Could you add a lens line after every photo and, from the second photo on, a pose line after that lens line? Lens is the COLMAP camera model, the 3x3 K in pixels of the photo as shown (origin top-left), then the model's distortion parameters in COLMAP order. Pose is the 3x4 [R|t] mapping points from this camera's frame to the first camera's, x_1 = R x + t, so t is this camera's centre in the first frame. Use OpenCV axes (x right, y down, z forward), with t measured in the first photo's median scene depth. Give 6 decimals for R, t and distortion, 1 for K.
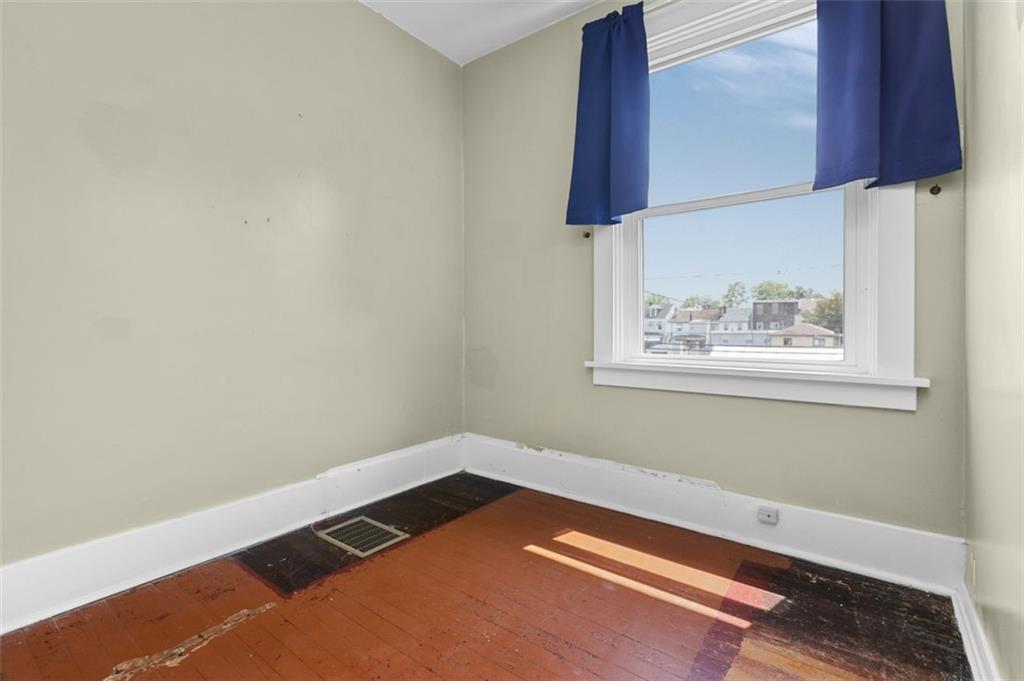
lens RADIAL K [[467.3, 0, 515.4], [0, 467.3, 324.3], [0, 0, 1]] dist [0.000461, 0.000100]
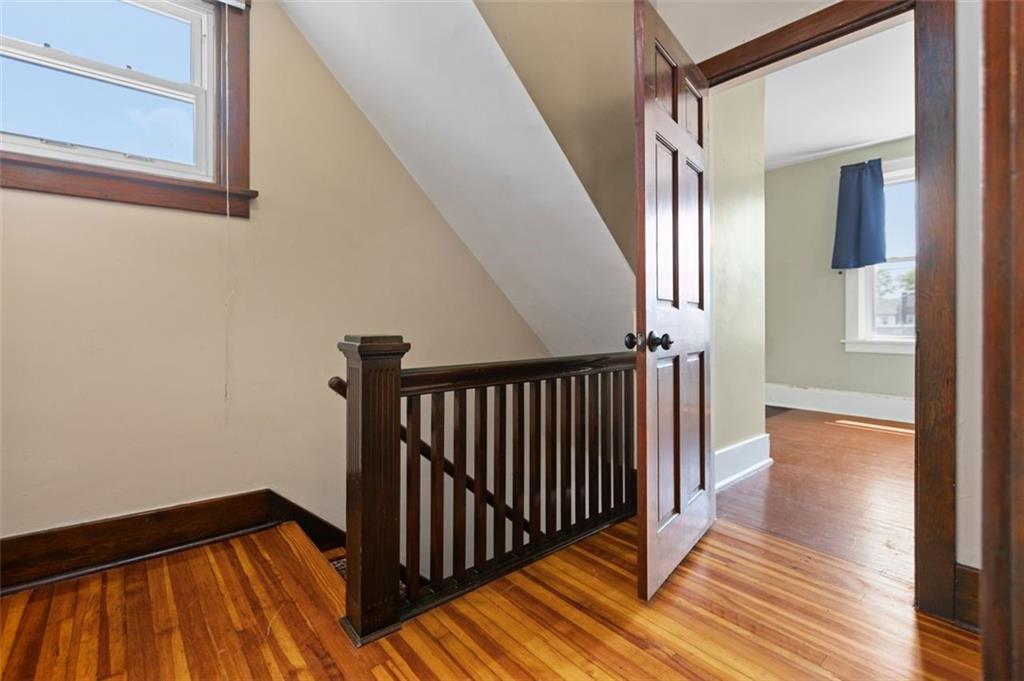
lens RADIAL K [[467.3, 0, 515.4], [0, 467.3, 324.3], [0, 0, 1]] dist [0.000461, 0.000100]
pose [[0.976654, -0.003835, -0.214785, -0.664956], [0.006161, 0.999929, 0.010159, -0.009556], [0.214730, -0.011245, 0.976609, -1.038252]]
